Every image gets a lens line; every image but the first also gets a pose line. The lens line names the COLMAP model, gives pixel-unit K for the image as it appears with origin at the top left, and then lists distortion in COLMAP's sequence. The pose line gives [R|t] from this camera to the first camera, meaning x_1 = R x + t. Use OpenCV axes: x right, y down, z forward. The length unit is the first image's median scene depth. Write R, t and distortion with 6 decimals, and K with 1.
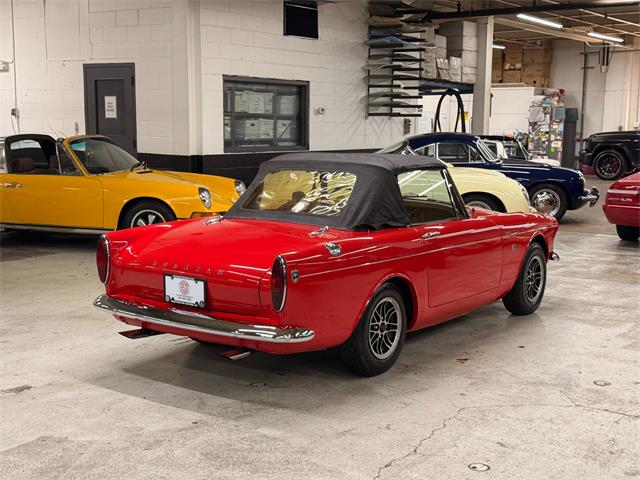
lens RADIAL K [[895.0, 0, 316.5], [0, 895.0, 252.8], [0, 0, 1]] dist [0.110287, 0.000000]
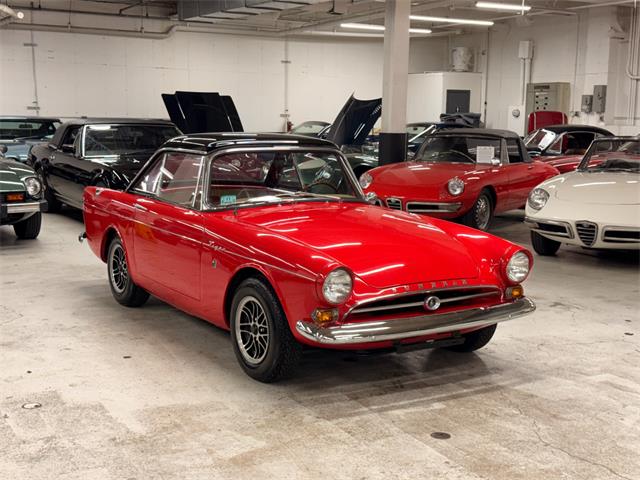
lens RADIAL K [[895.0, 0, 323.4], [0, 895.0, 237.9], [0, 0, 1]] dist [0.110287, 0.000000]
pose [[-0.396385, 0.105771, -0.911971, 0.585914], [-0.156715, 0.970967, 0.180729, -0.122950], [0.904610, 0.214558, -0.368301, 0.916172]]
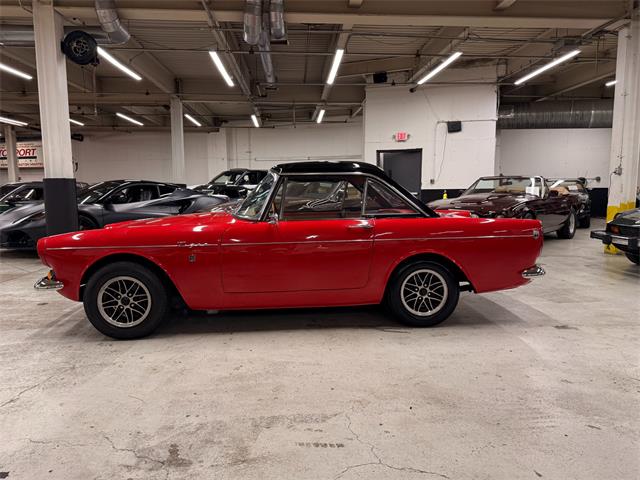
lens RADIAL K [[451.6, 0, 321.9], [0, 451.6, 242.0], [0, 0, 1]] dist [0.024399, -0.028501]
pose [[-0.638037, -0.098670, 0.763658, -0.319067], [0.111099, 0.969582, 0.218101, -0.089911], [-0.761949, 0.223998, -0.607667, 0.878034]]
